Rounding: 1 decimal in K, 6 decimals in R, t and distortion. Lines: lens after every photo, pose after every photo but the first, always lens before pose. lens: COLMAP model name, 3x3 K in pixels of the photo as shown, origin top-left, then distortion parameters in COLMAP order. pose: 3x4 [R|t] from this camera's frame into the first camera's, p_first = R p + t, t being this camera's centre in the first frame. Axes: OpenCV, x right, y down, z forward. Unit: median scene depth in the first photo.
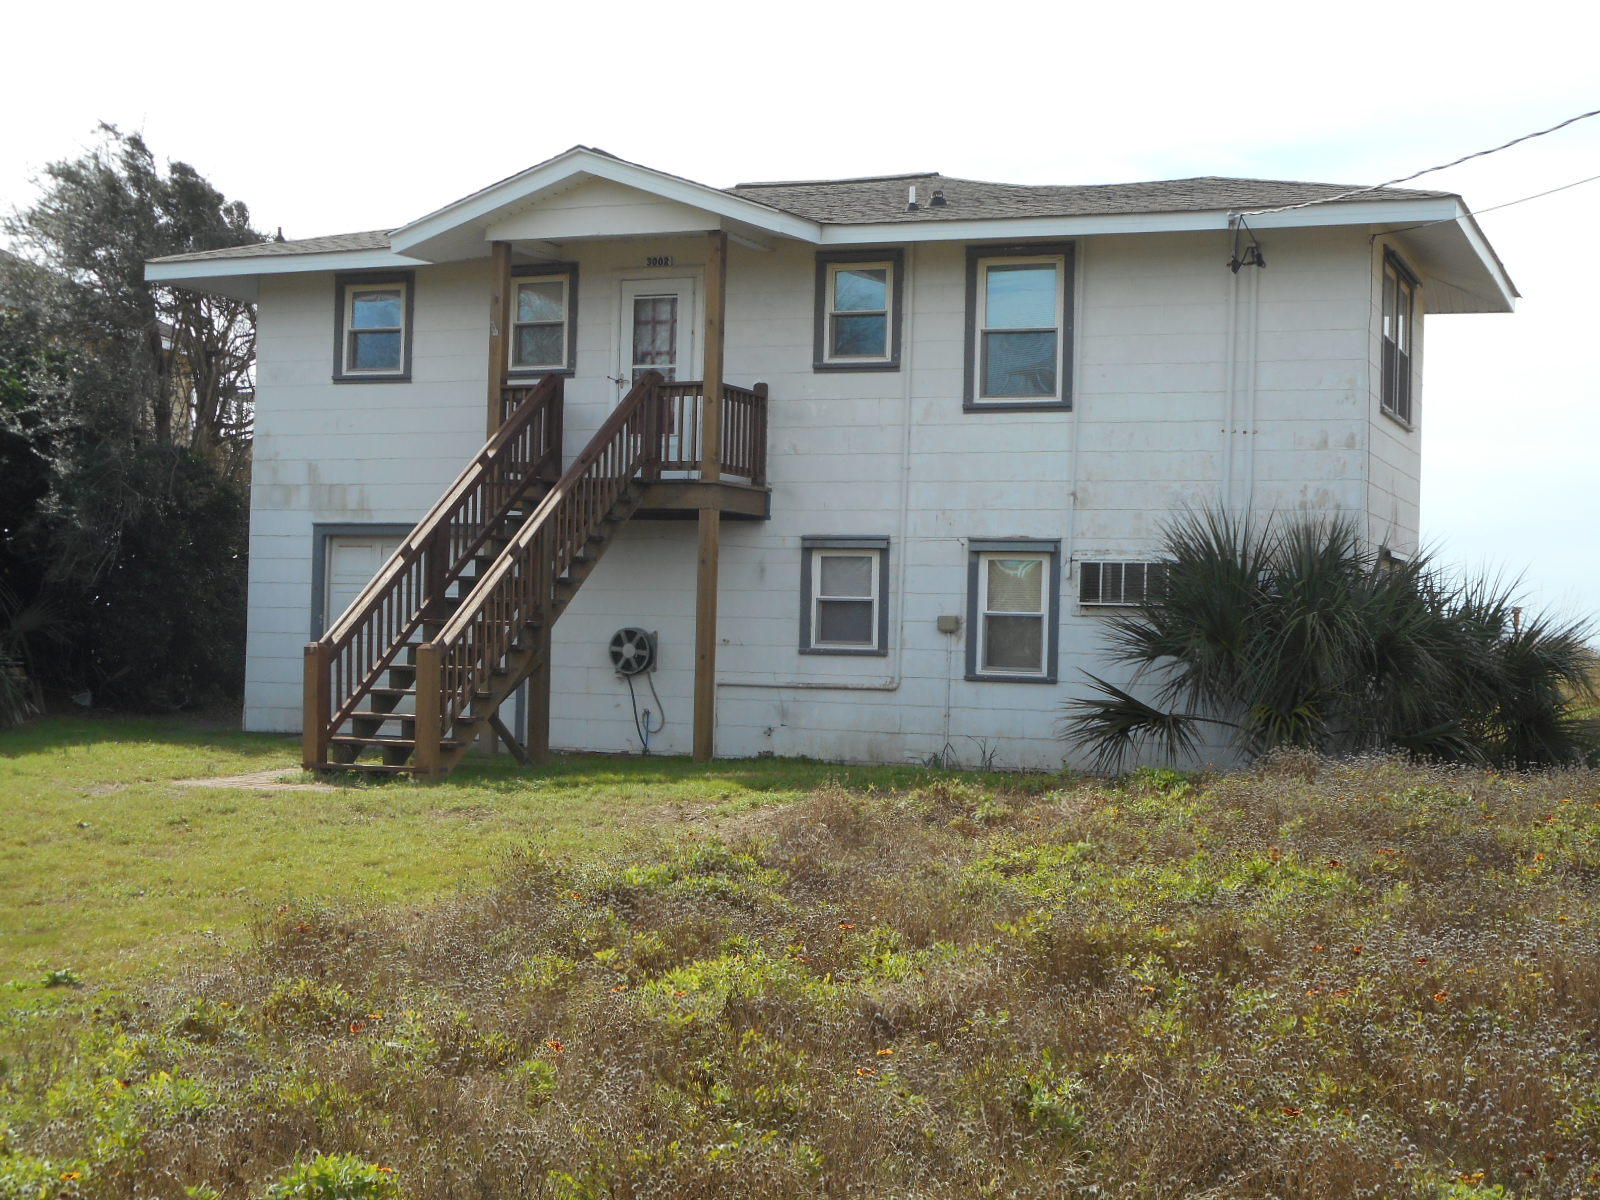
lens RADIAL K [[2348.4, 0, 795.8], [0, 2348.4, 652.1], [0, 0, 1]] dist [-0.073461, 0.000000]
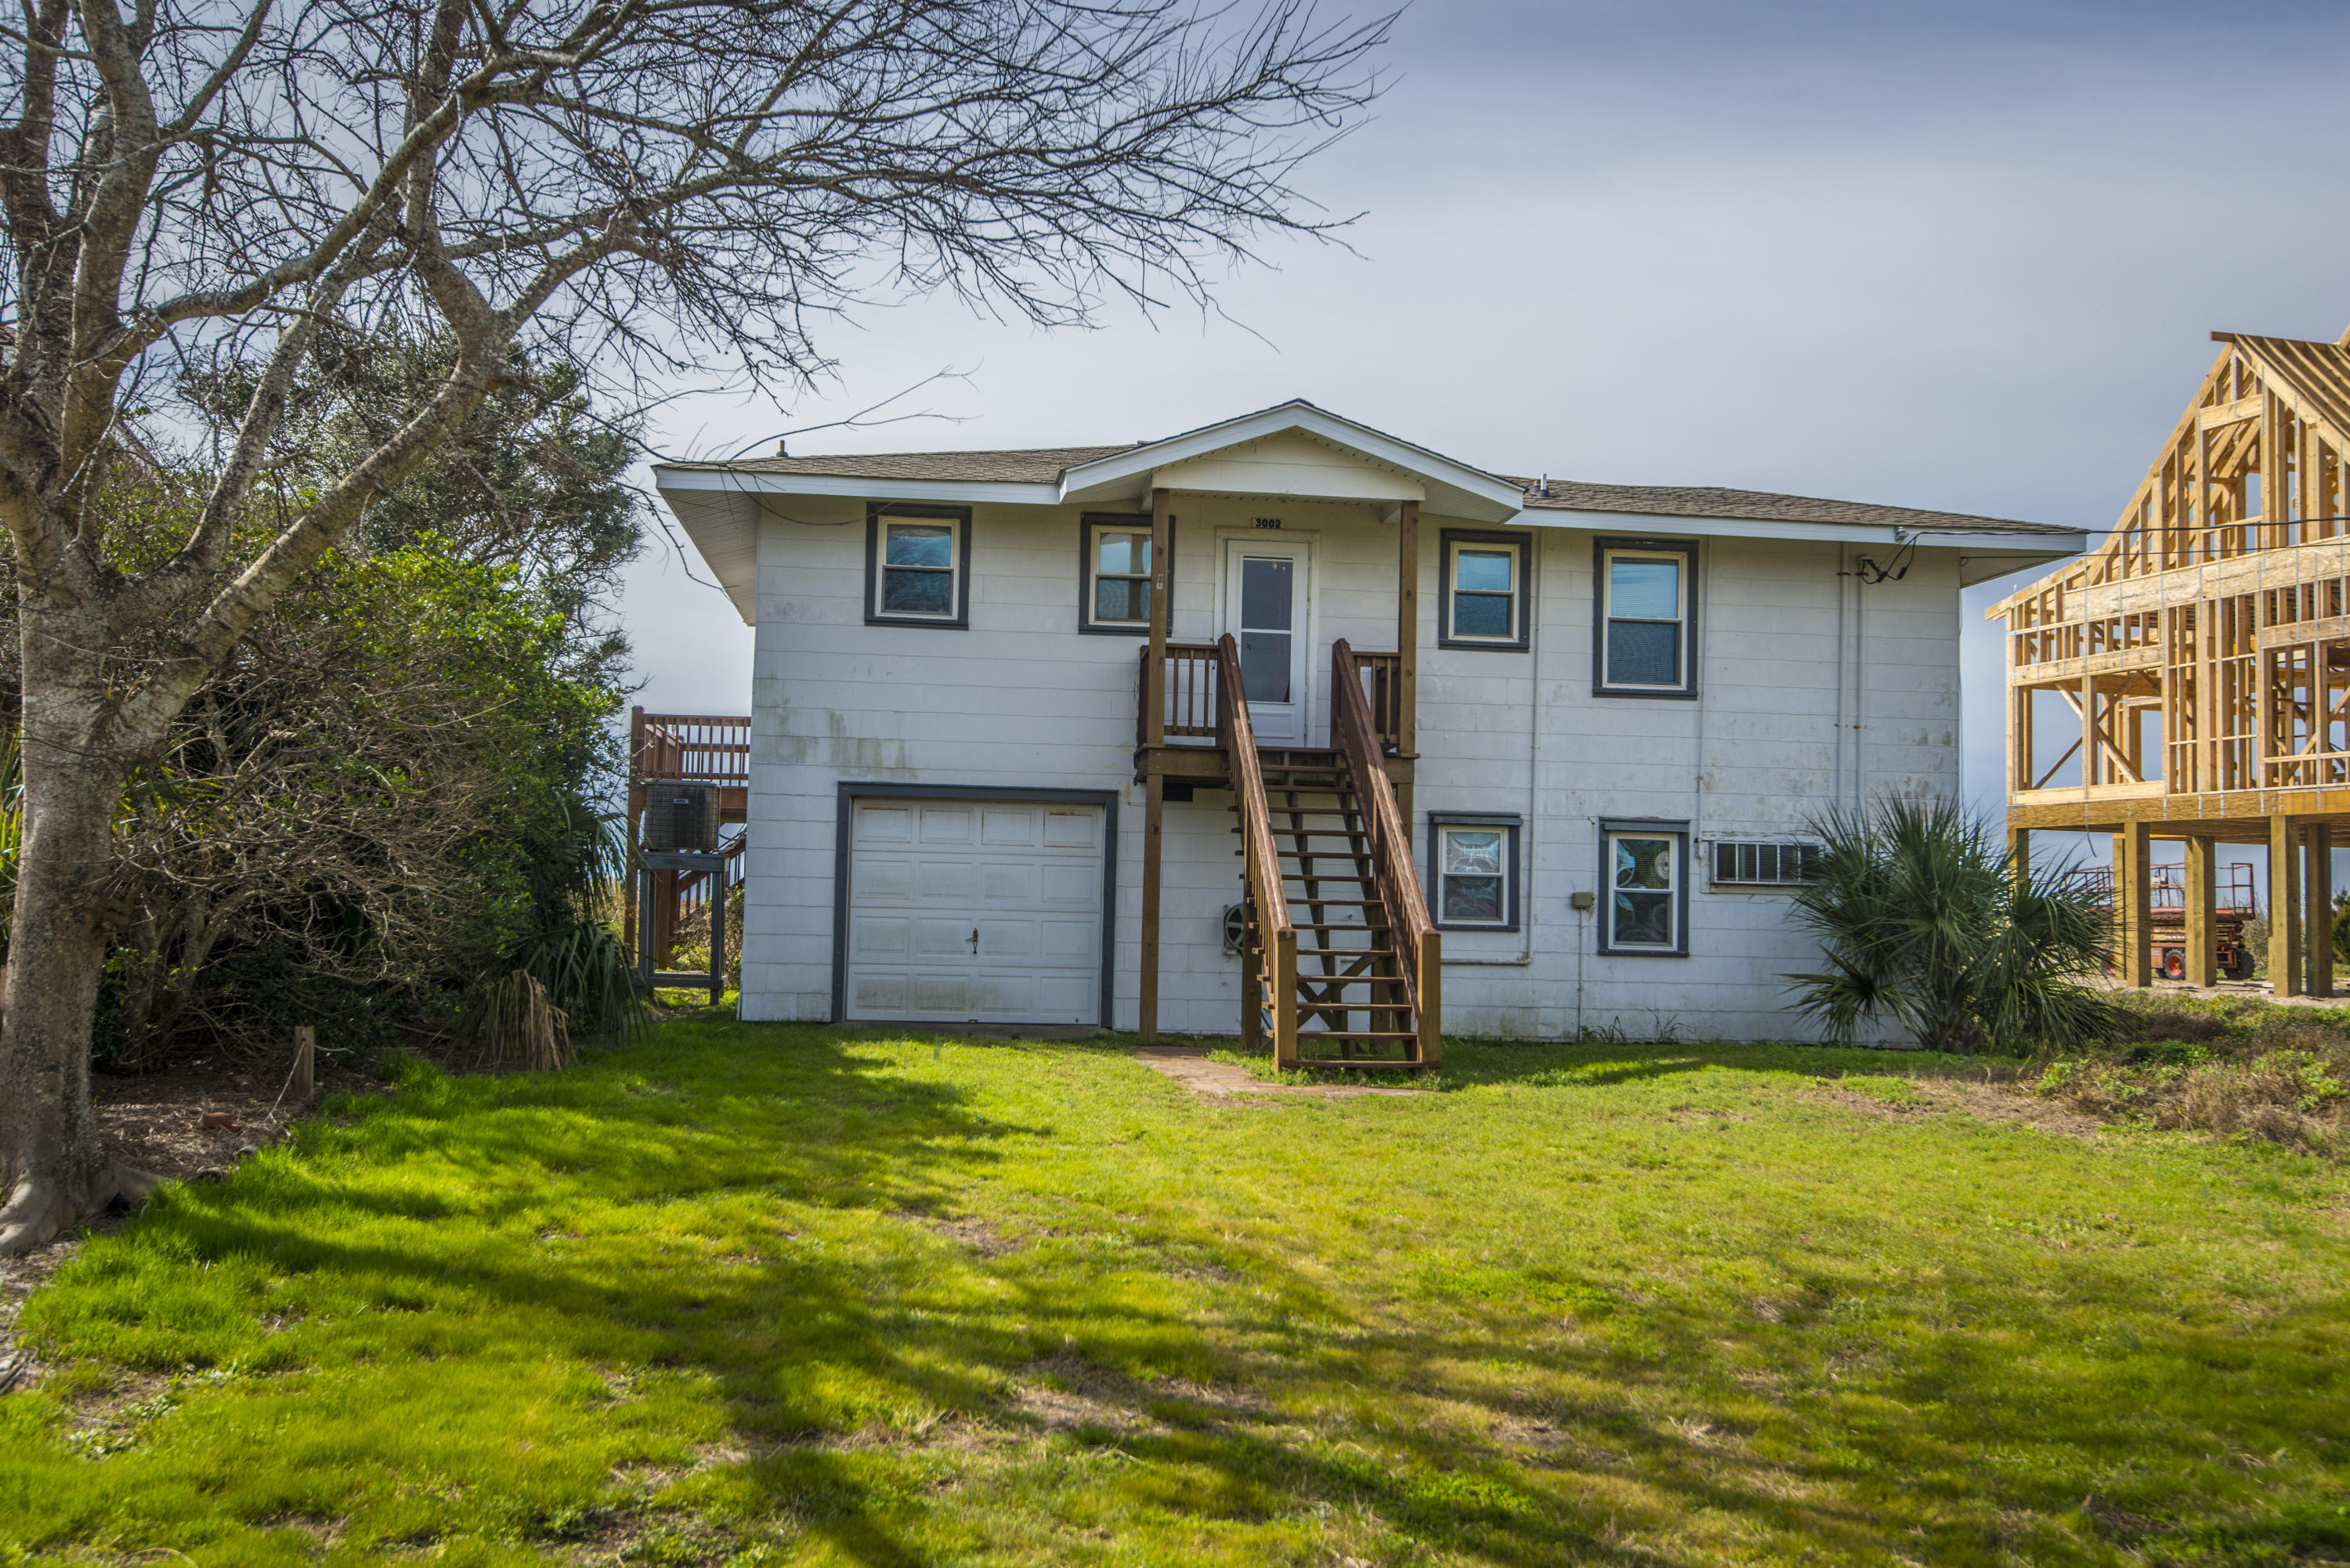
lens RADIAL K [[2136.7, 0, 1168.6], [0, 2136.7, 785.8], [0, 0, 1]] dist [0.010065, 0.000207]
pose [[0.870925, 0.022195, 0.490914, -0.555529], [-0.001313, 0.999081, -0.042841, -0.021777], [-0.491414, 0.036666, 0.870154, 0.271470]]
